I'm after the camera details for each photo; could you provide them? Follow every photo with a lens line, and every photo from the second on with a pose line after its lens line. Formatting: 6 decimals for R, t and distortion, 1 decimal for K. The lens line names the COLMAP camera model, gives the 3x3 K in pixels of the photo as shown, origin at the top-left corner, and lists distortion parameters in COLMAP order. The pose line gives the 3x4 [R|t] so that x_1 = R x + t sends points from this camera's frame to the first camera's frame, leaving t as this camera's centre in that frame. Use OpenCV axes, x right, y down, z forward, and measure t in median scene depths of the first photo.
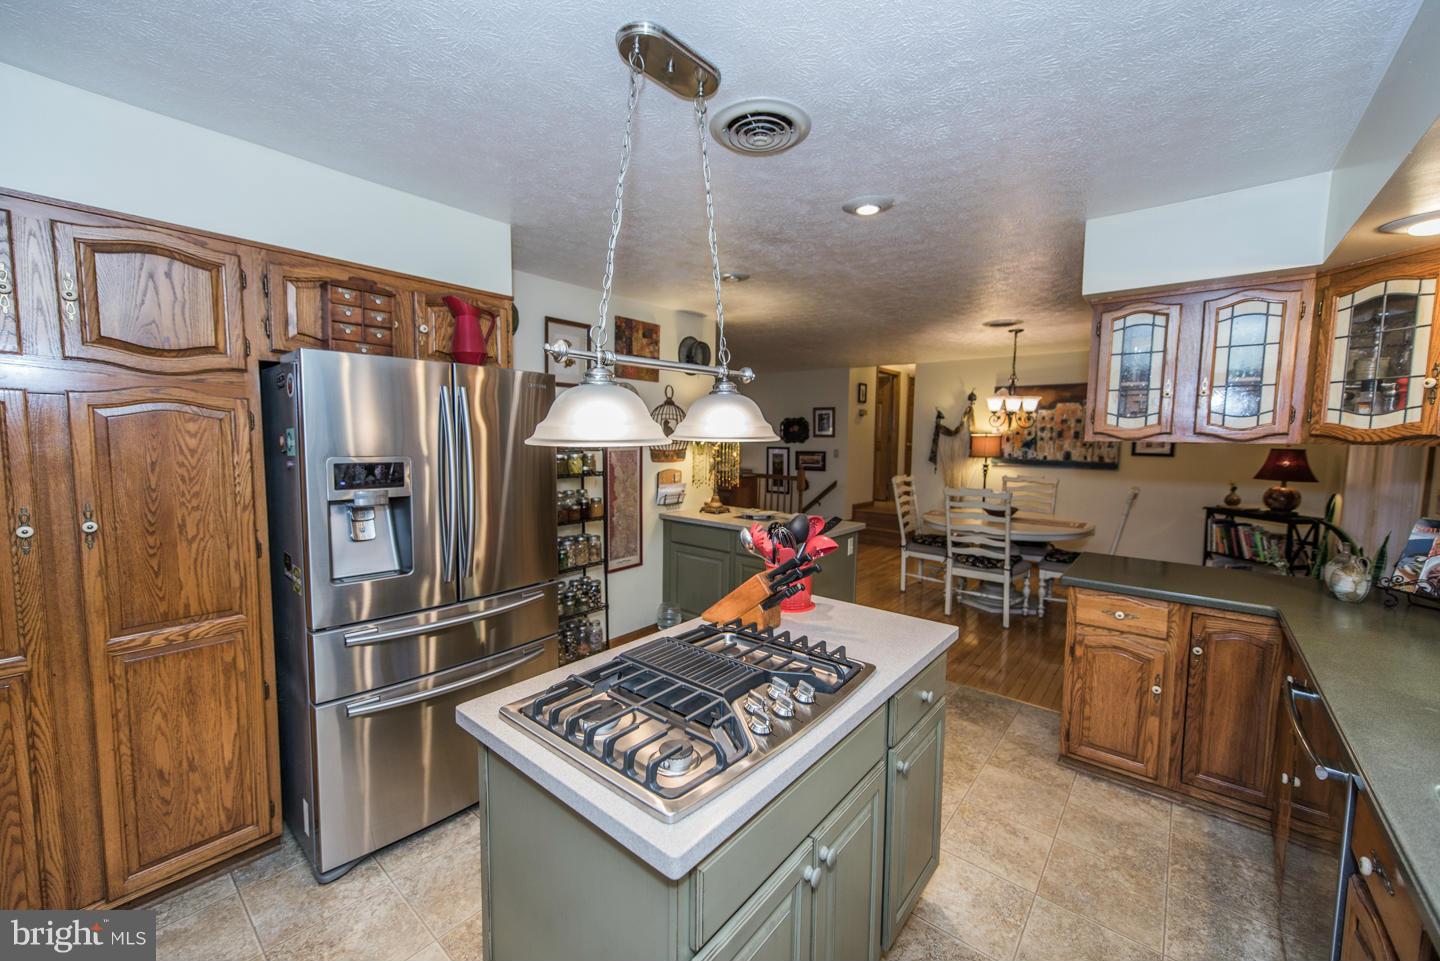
lens RADIAL K [[562.4, 0, 719.3], [0, 562.4, 479.9], [0, 0, 1]] dist [0.004057, 0.000029]
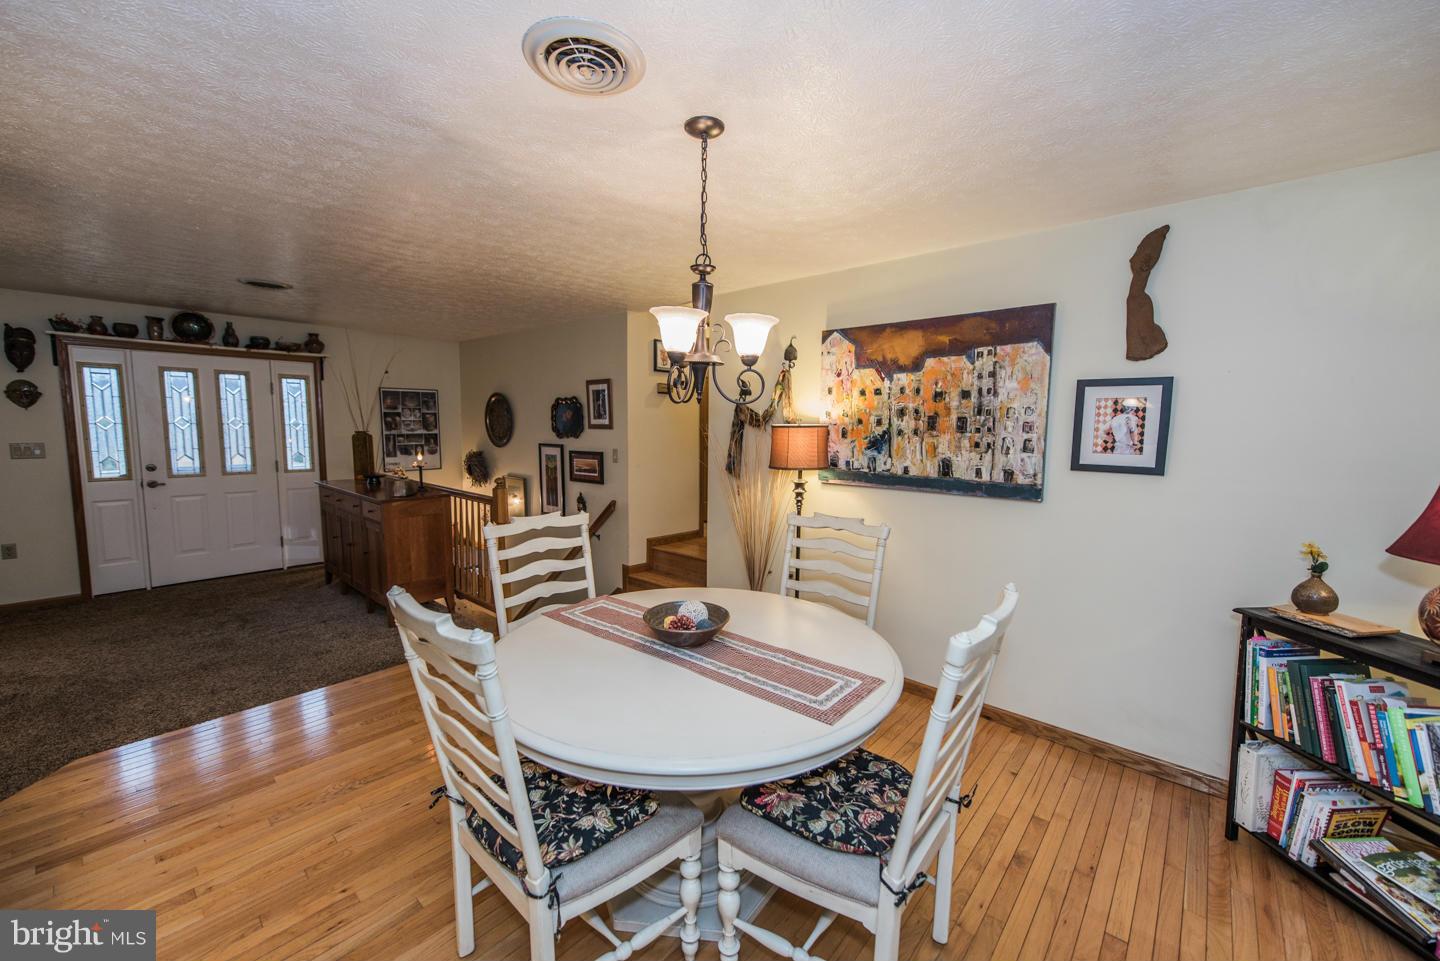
lens RADIAL K [[562.4, 0, 723.3], [0, 562.4, 477.8], [0, 0, 1]] dist [0.004057, 0.000029]
pose [[0.999457, 0.001447, -0.032931, 0.429760], [-0.000999, 0.999907, 0.013608, -0.039283], [0.032947, -0.013568, 0.999365, 0.497857]]
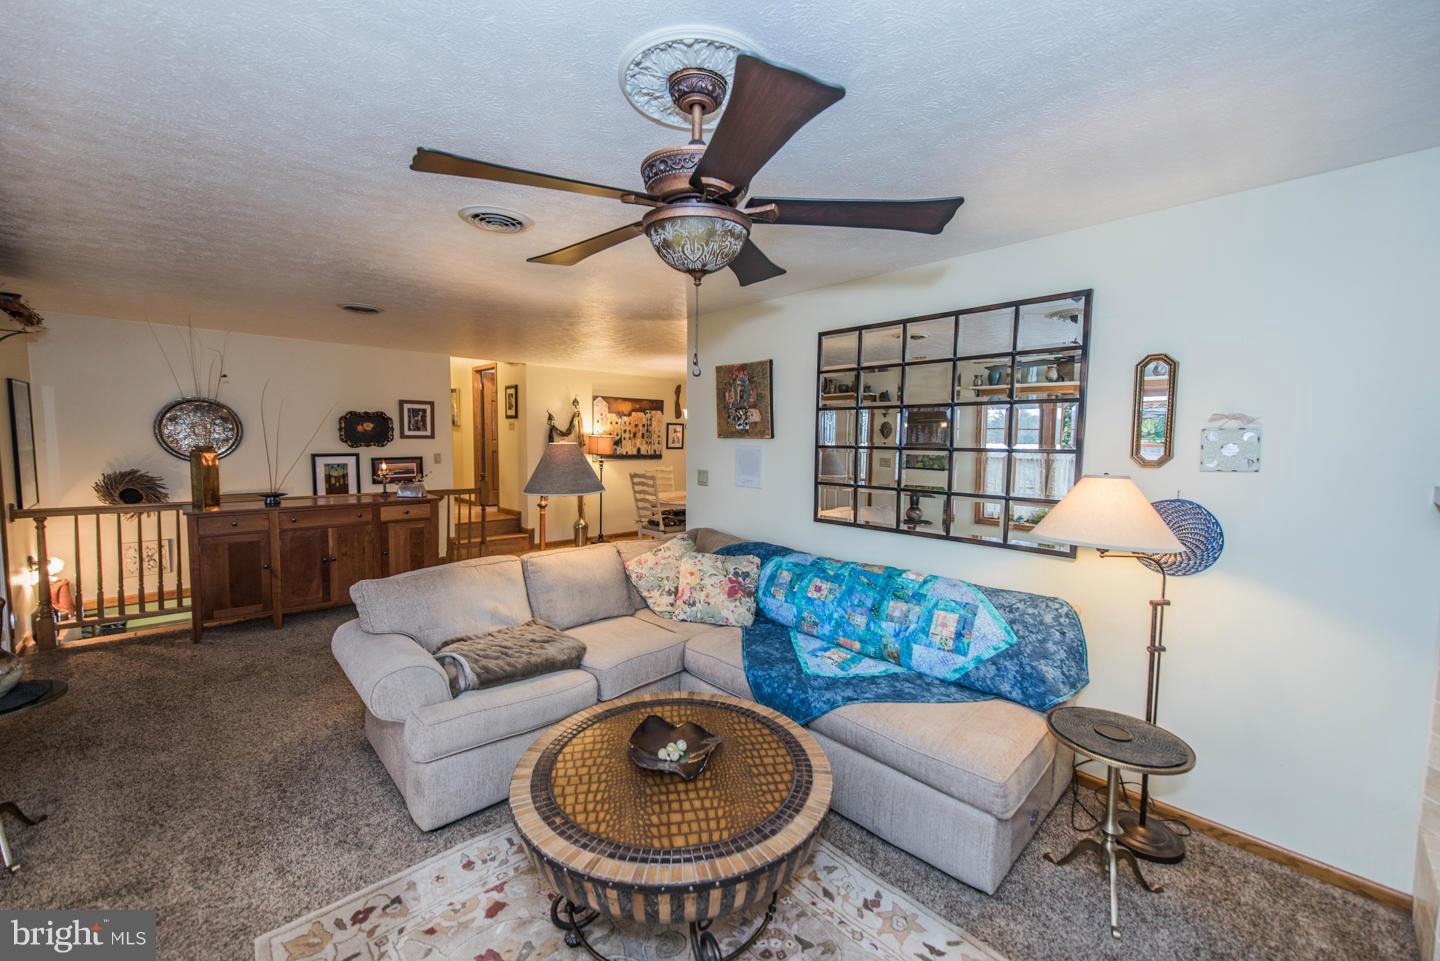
lens RADIAL K [[562.4, 0, 723.6], [0, 562.4, 471.9], [0, 0, 1]] dist [0.004057, 0.000029]
pose [[0.106367, -0.070883, 0.991797, -0.696246], [0.073381, 0.995295, 0.063263, -0.060702], [-0.991615, 0.066050, 0.111068, 0.624320]]
